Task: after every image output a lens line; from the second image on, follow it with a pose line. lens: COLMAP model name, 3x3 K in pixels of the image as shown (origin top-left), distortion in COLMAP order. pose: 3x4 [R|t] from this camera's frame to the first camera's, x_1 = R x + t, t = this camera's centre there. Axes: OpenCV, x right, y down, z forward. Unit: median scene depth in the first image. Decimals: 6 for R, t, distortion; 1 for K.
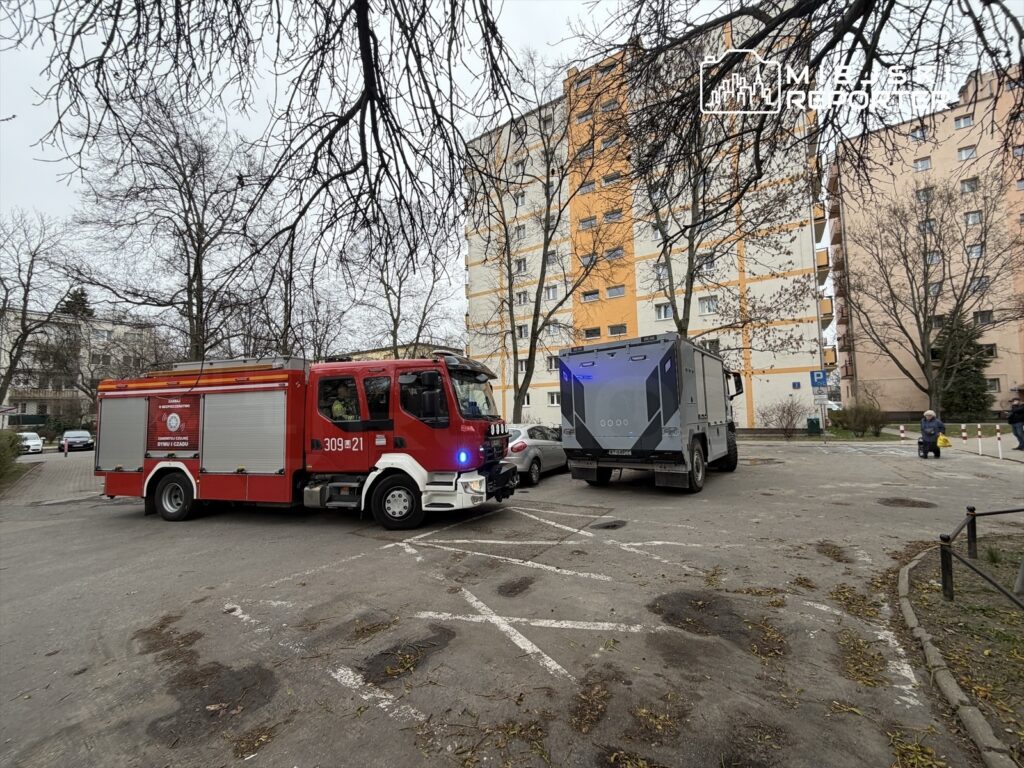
lens RADIAL K [[411.4, 0, 511.9], [0, 411.4, 387.0], [0, 0, 1]] dist [-0.001436, 0.000181]
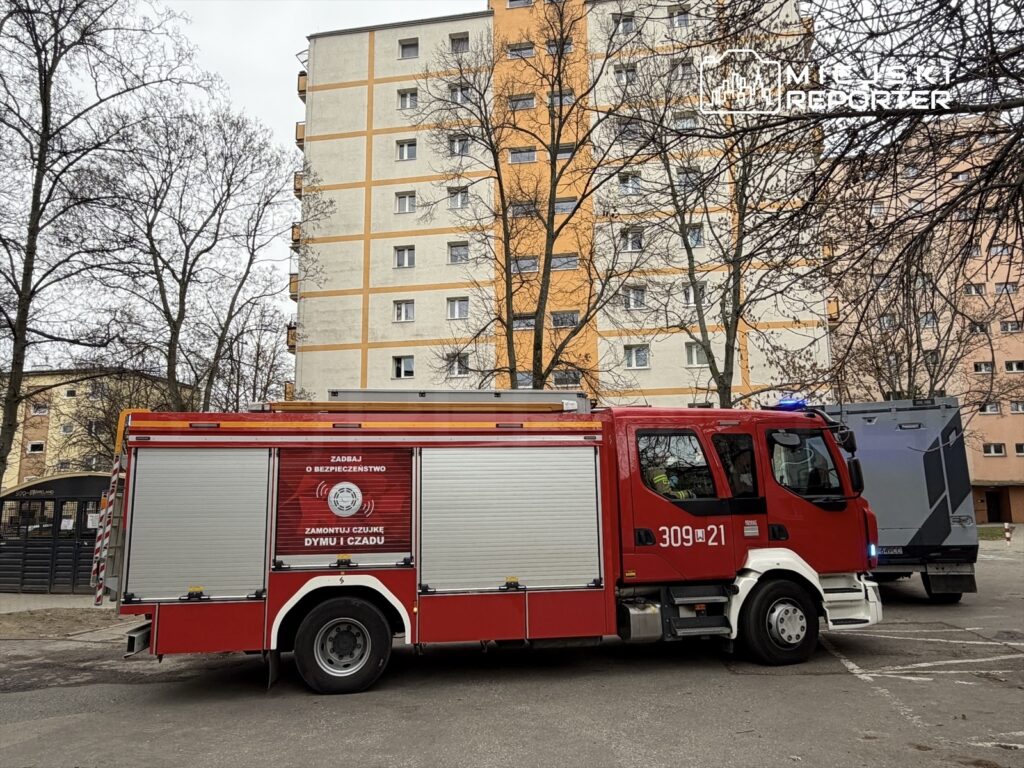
lens RADIAL K [[711.3, 0, 511.5], [0, 711.3, 382.4], [0, 0, 1]] dist [0.002049, -0.000542]
pose [[0.916637, 0.079547, 0.391726, -1.020810], [-0.032645, 0.991622, -0.124979, 0.045374], [-0.398386, 0.101772, 0.911554, 0.068923]]
